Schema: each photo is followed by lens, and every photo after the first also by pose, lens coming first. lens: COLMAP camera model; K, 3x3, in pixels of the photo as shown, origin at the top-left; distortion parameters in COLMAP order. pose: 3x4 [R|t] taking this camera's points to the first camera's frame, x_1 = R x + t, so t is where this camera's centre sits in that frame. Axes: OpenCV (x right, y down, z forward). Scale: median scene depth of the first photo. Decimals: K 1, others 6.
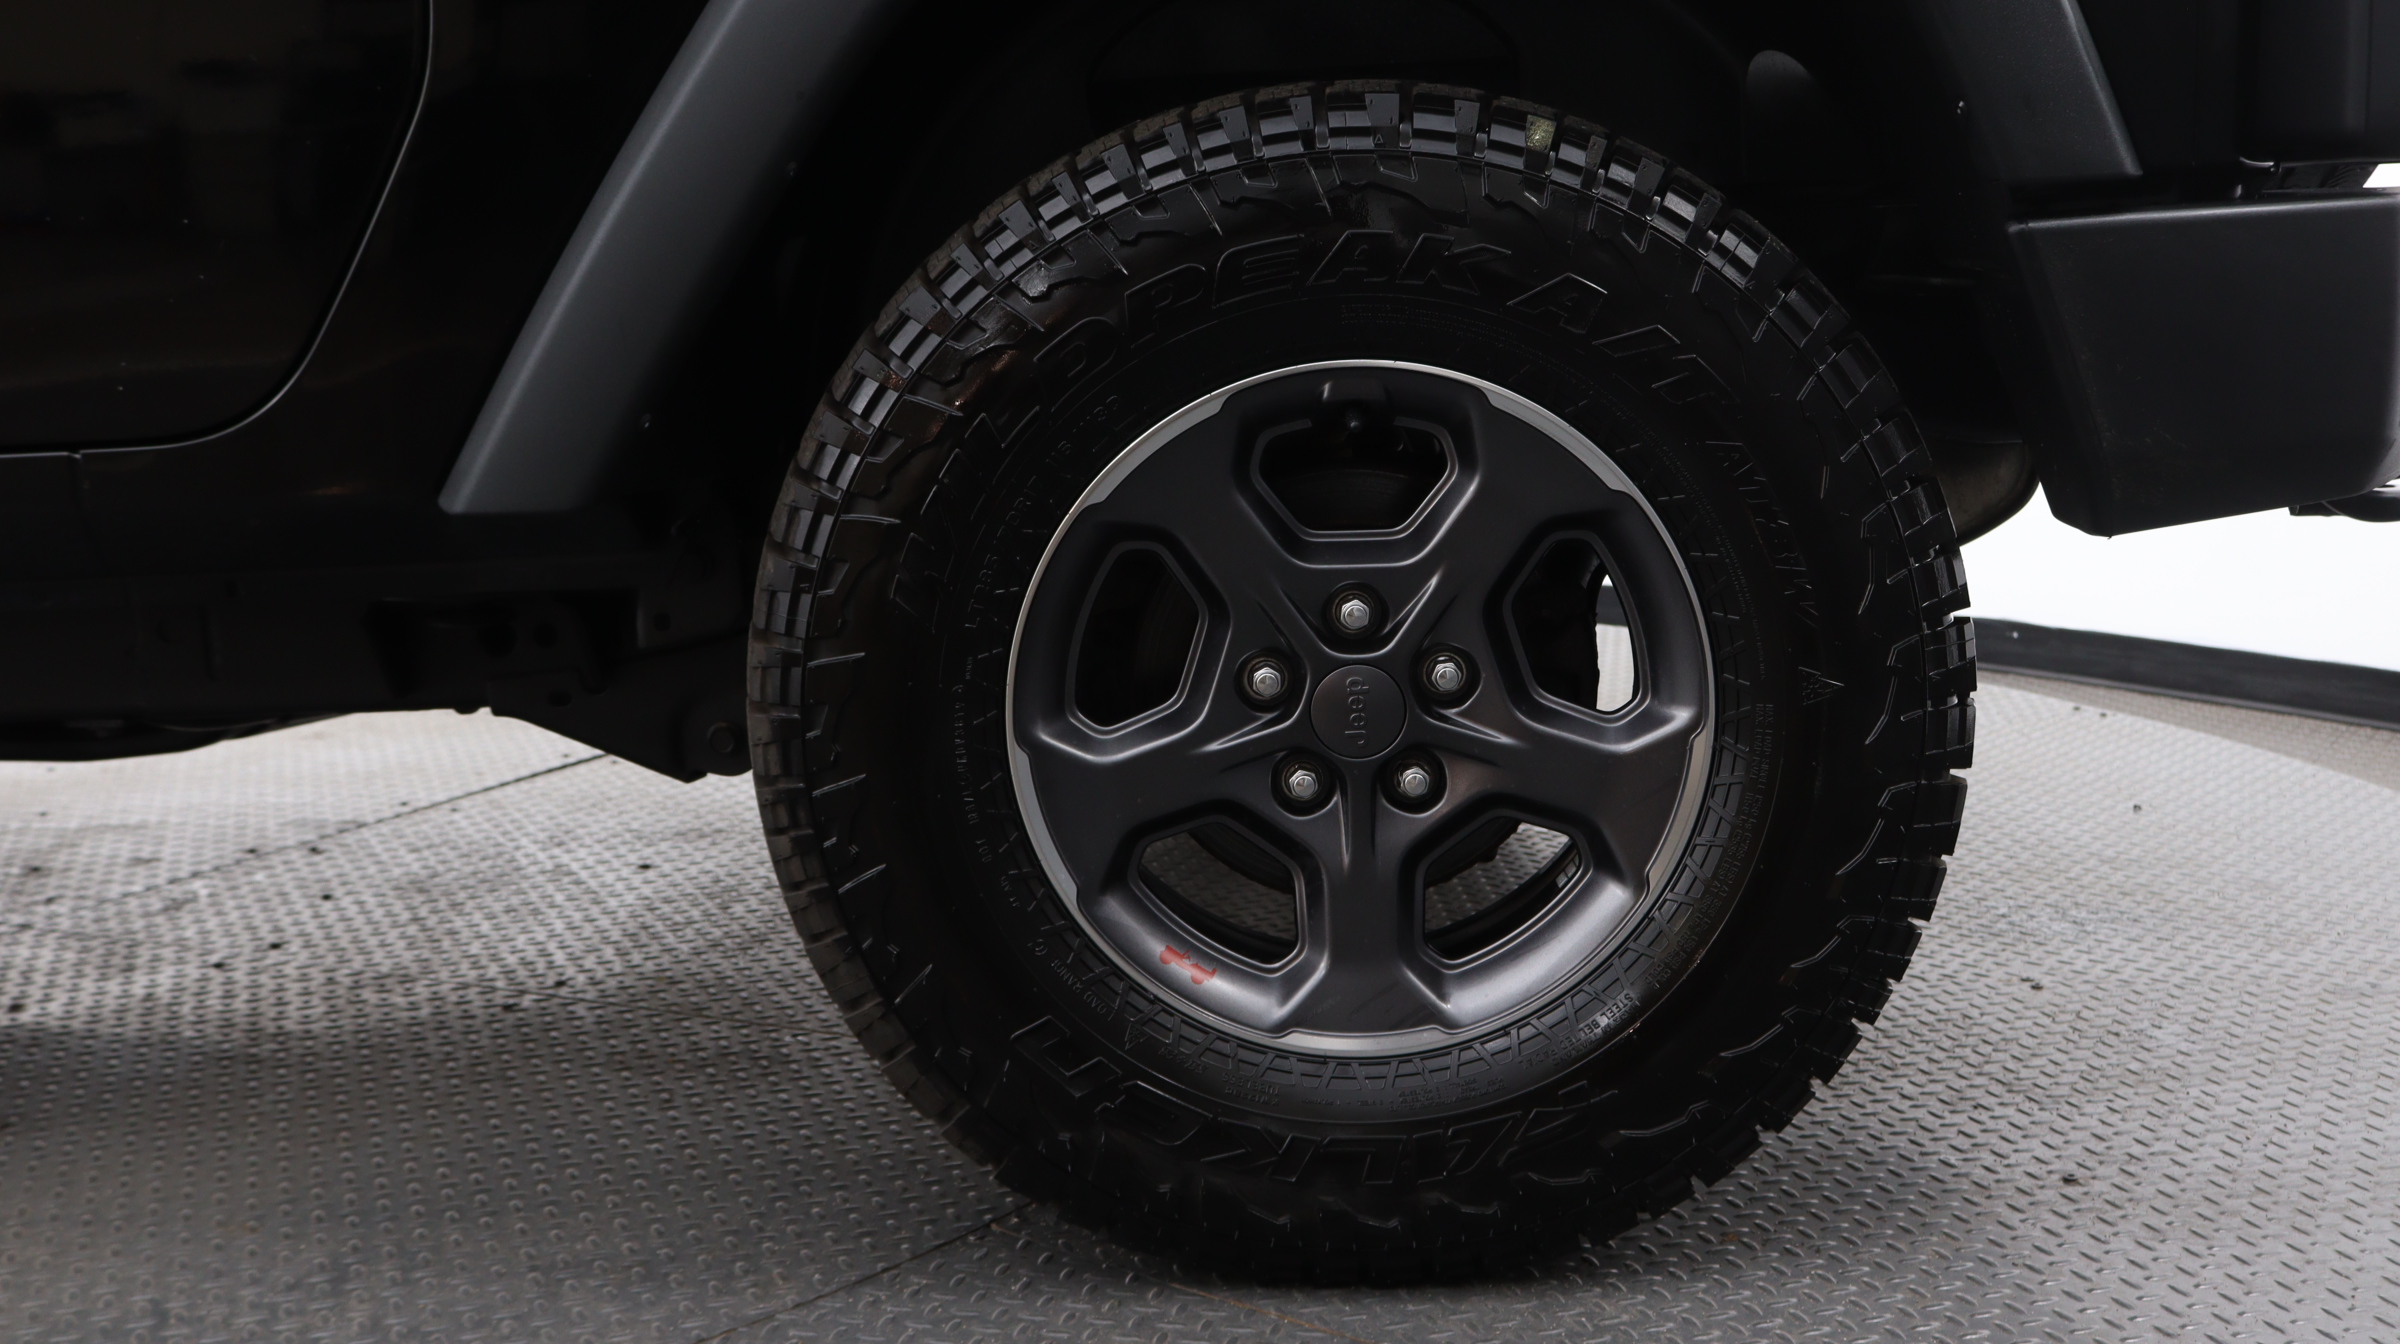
lens RADIAL K [[2912.8, 0, 1197.5], [0, 2912.8, 671.0], [0, 0, 1]] dist [-0.010255, 0.000000]
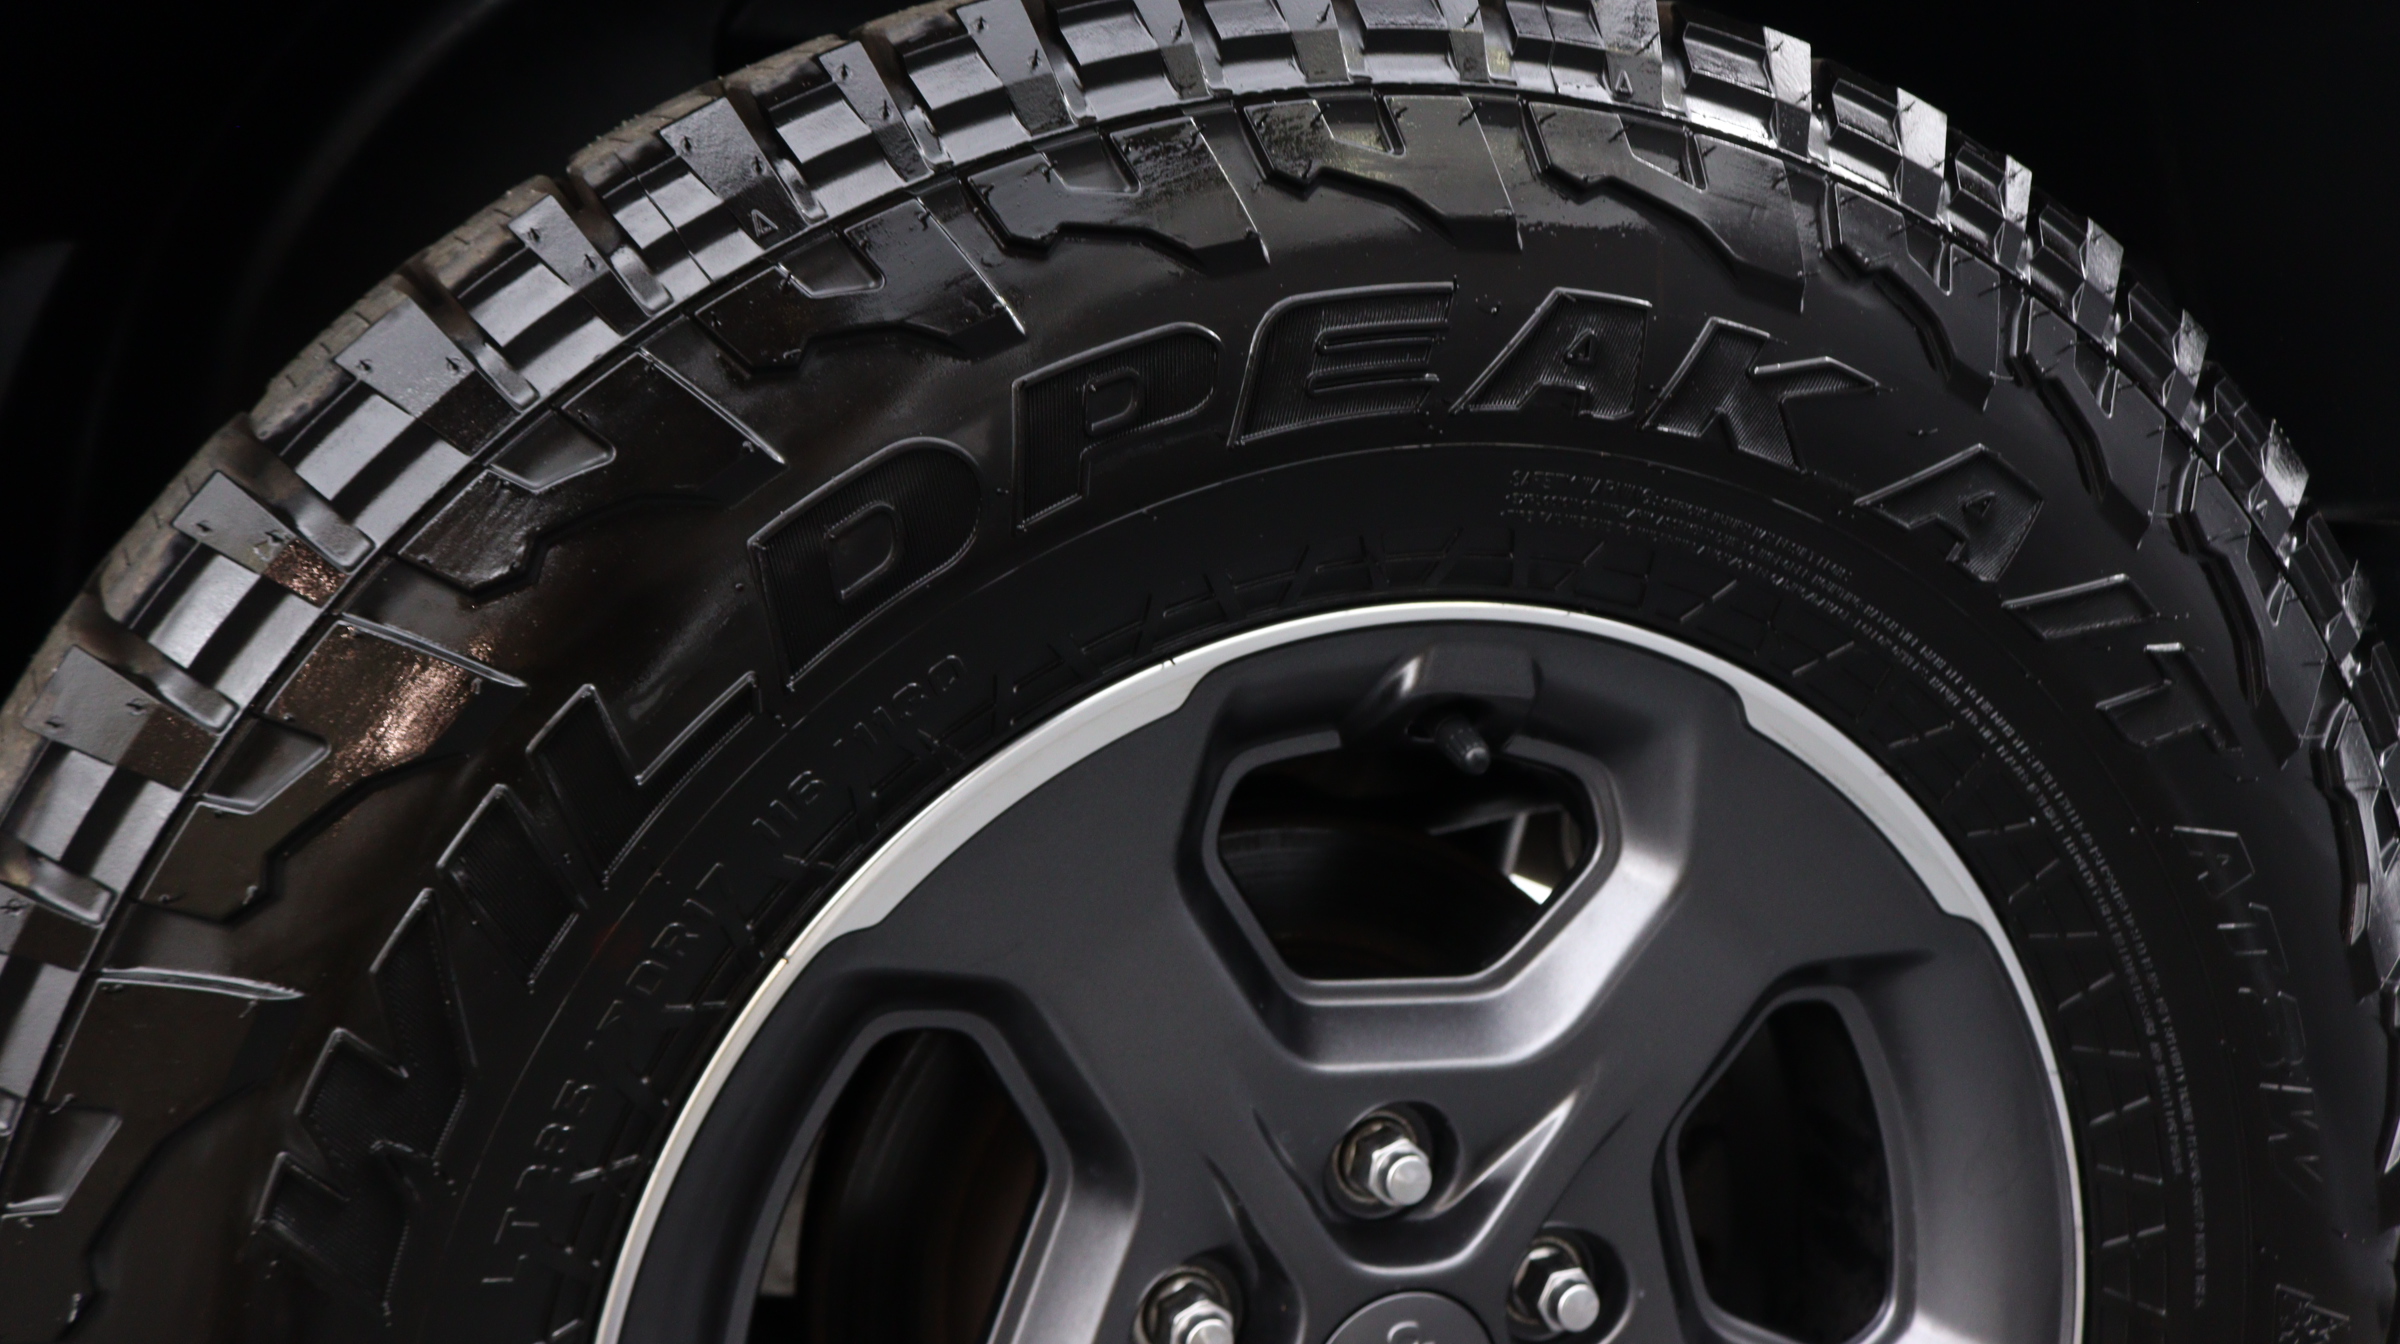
lens RADIAL K [[1974.5, 0, 1203.8], [0, 1974.5, 684.3], [0, 0, 1]] dist [-0.003087, -0.005699]
pose [[0.932118, 0.053962, 0.358112, -0.088283], [-0.023467, 0.995758, -0.088965, -0.068591], [-0.361393, 0.074523, 0.929431, 0.748963]]
